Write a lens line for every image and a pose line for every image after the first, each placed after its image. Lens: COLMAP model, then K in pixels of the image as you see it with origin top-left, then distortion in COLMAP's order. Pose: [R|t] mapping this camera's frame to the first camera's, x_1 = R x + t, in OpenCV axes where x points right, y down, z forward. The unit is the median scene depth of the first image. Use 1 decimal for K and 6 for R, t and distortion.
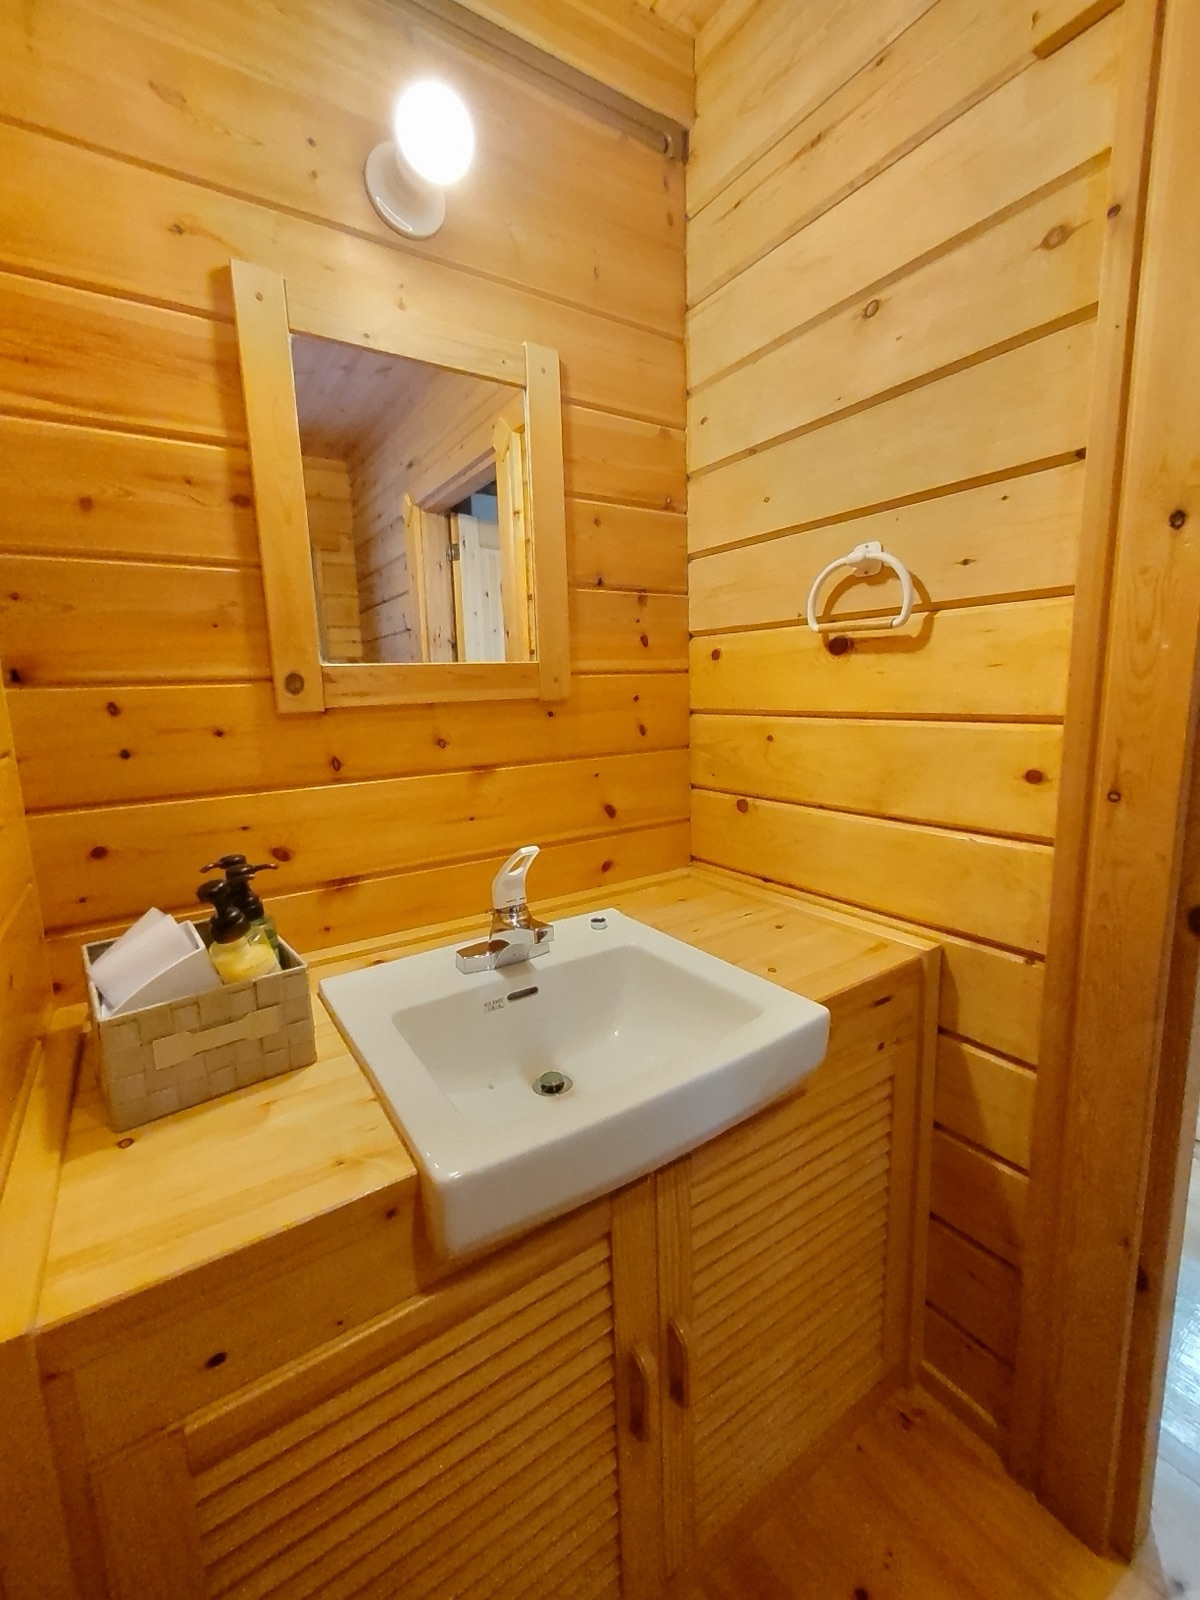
lens RADIAL K [[682.3, 0, 597.1], [0, 682.3, 787.7], [0, 0, 1]] dist [0.003999, 0.000599]
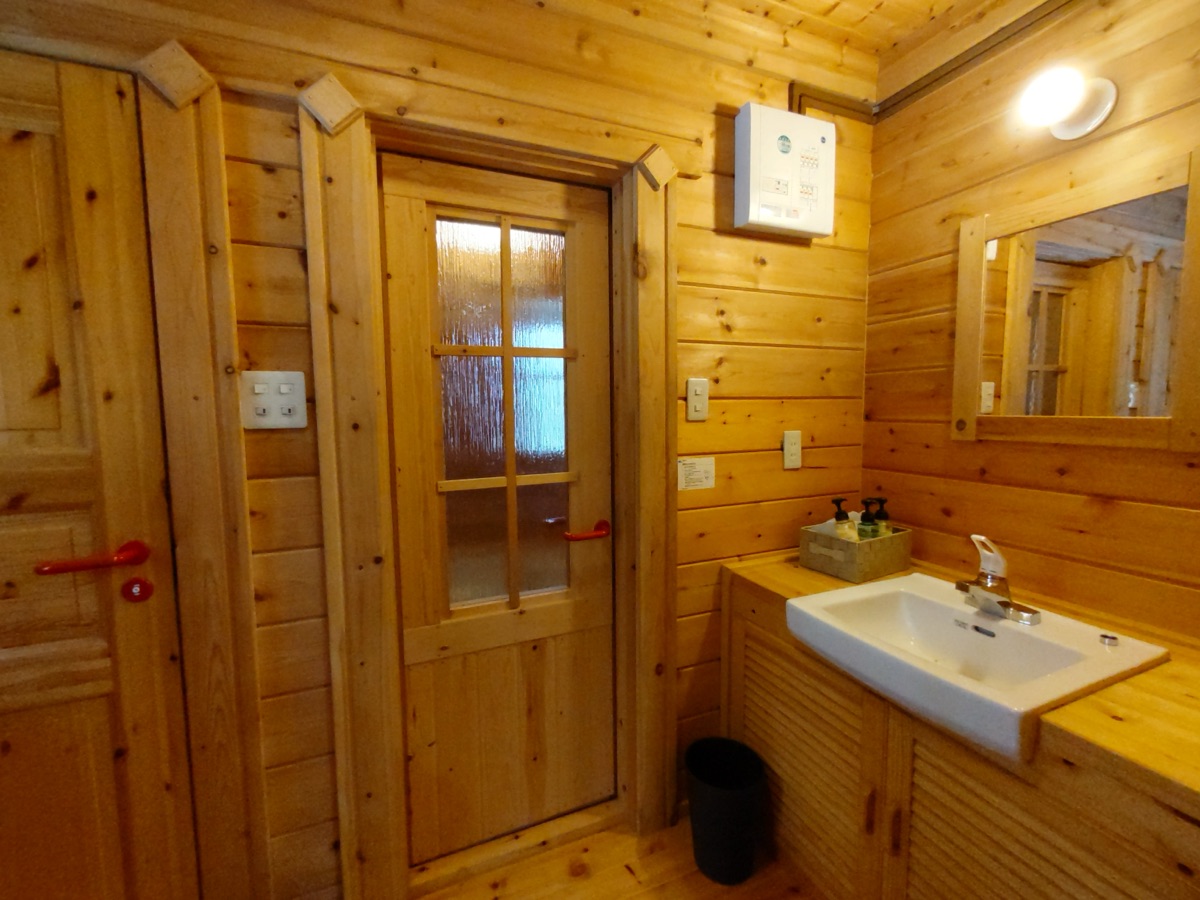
lens RADIAL K [[511.8, 0, 599.2], [0, 511.8, 448.8], [0, 0, 1]] dist [0.003999, 0.000599]
pose [[-0.179504, 0.114674, -0.977051, 1.177328], [-0.136283, 0.980708, 0.140141, -0.156617], [0.974272, 0.158311, -0.160413, 0.270364]]
